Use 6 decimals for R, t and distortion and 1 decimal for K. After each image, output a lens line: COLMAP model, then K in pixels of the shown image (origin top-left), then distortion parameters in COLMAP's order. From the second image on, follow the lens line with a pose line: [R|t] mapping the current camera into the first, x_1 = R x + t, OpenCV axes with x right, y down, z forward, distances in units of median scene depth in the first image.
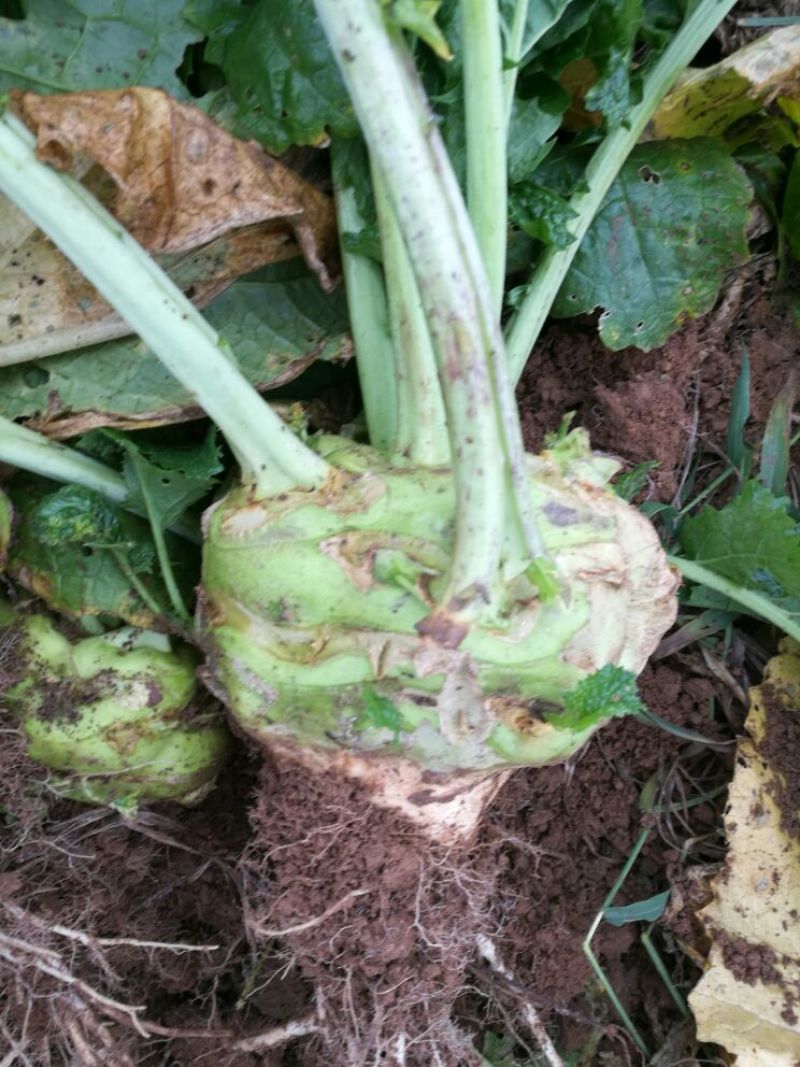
lens RADIAL K [[831.3, 0, 400.0], [0, 831.3, 533.5], [0, 0, 1]] dist [-0.038109, 0.052247]
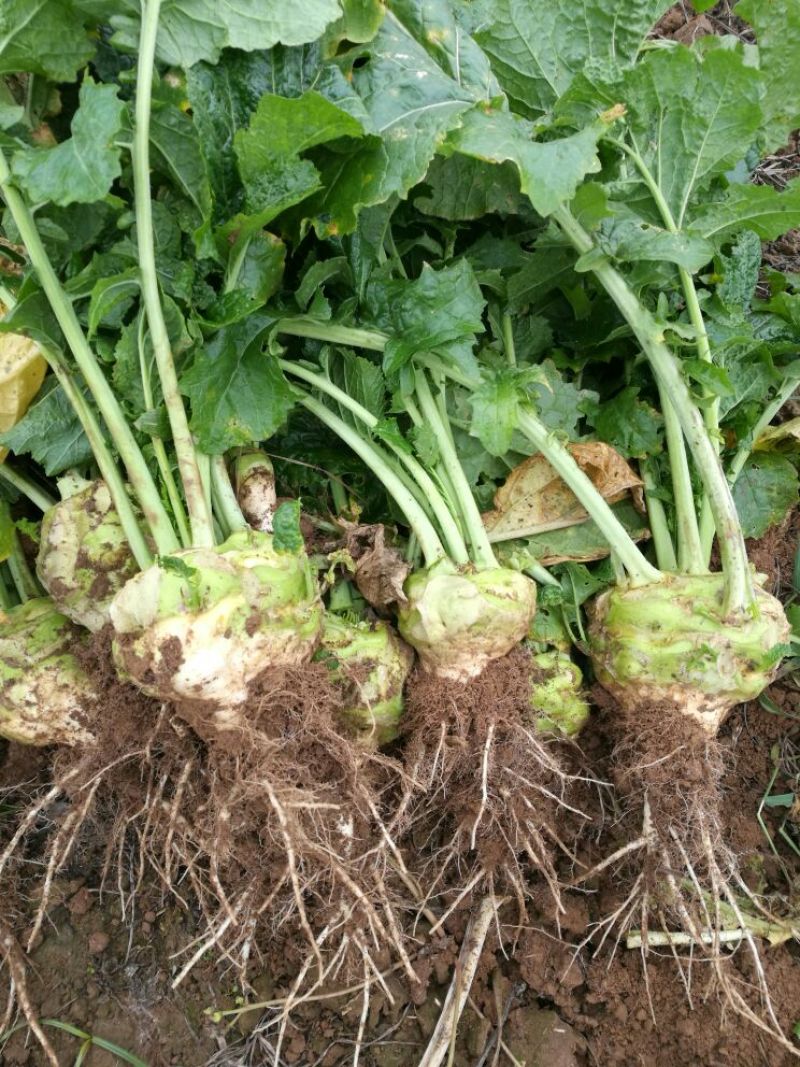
lens RADIAL K [[831.3, 0, 400.0], [0, 831.3, 533.5], [0, 0, 1]] dist [-0.038109, 0.052247]
pose [[0.999536, 0.012985, 0.027543, -0.882327], [-0.005377, 0.965570, -0.260089, 0.427802], [-0.029972, 0.259820, 0.965192, -1.380387]]
